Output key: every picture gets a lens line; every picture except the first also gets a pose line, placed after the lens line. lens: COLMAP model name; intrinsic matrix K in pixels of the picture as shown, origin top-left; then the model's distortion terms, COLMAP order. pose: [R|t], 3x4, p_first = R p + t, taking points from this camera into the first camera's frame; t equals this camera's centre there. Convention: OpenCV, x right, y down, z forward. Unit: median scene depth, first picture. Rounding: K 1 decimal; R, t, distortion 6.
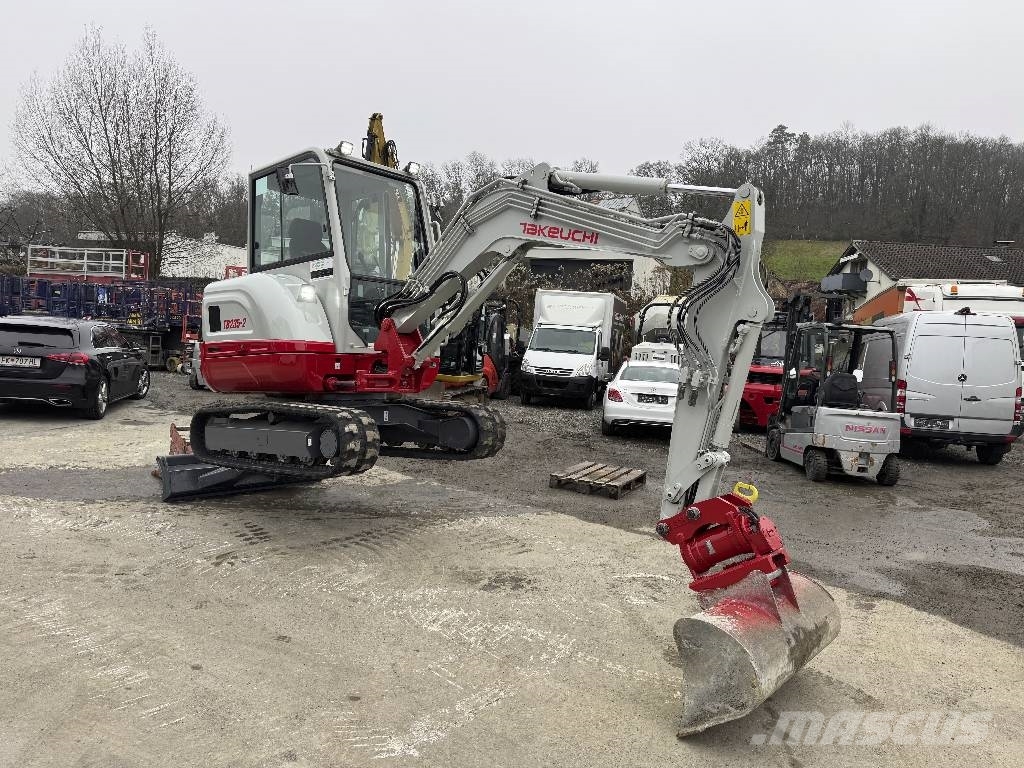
lens RADIAL K [[714.1, 0, 514.3], [0, 714.1, 392.3], [0, 0, 1]] dist [0.062977, -0.071285]
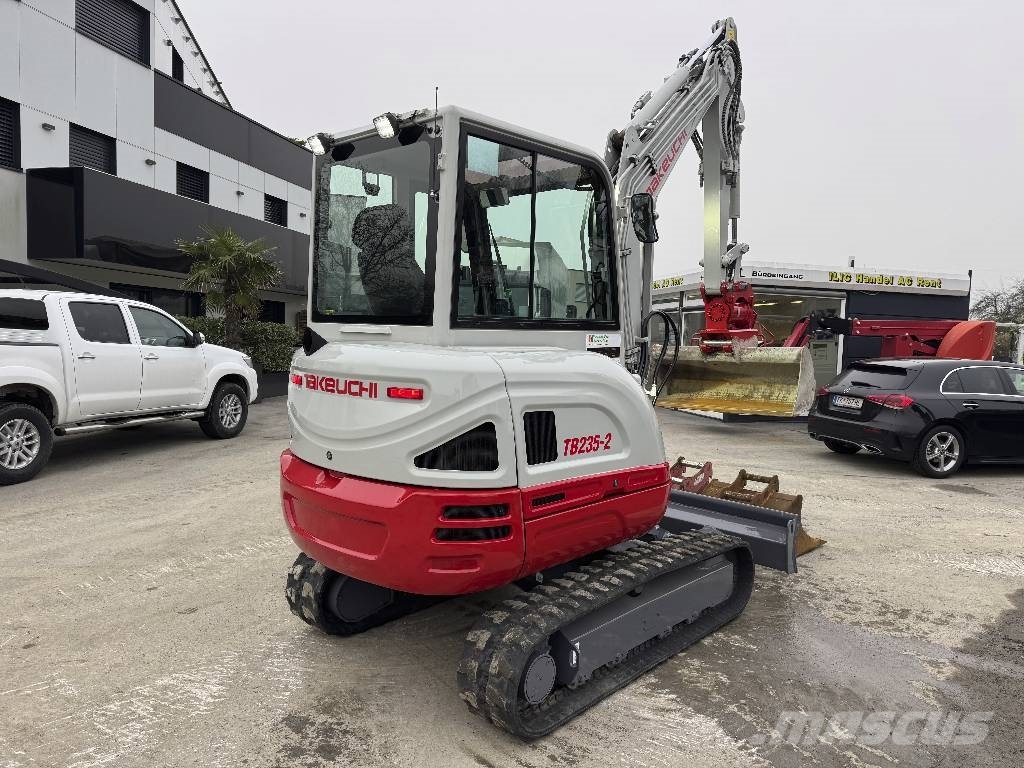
lens RADIAL K [[714.1, 0, 514.9], [0, 714.1, 382.0], [0, 0, 1]] dist [0.062977, -0.071285]
pose [[0.039791, -0.063381, 0.997196, -0.453545], [-0.015052, 0.997835, 0.064023, -0.085922], [-0.999095, -0.017558, 0.038751, 0.506258]]
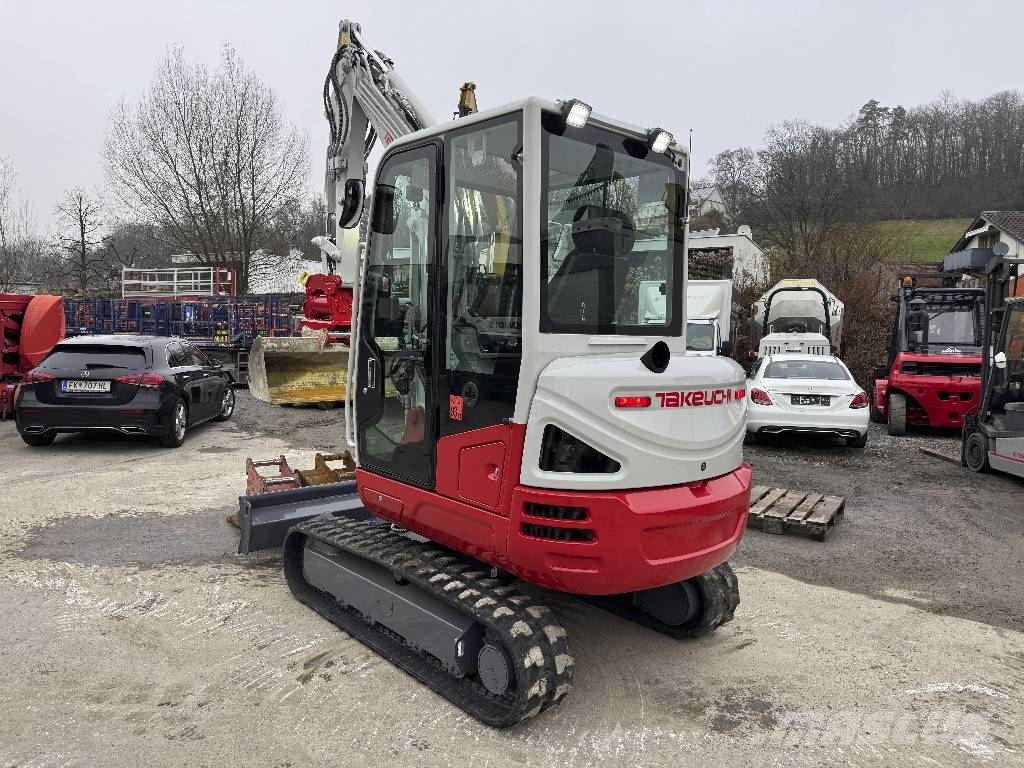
lens RADIAL K [[714.1, 0, 508.7], [0, 714.1, 392.0], [0, 0, 1]] dist [0.062977, -0.071285]
pose [[0.992315, -0.038795, -0.117500, -0.056402], [0.038094, 0.999240, -0.008202, -0.006848], [0.117729, 0.003663, 0.993039, 0.148603]]
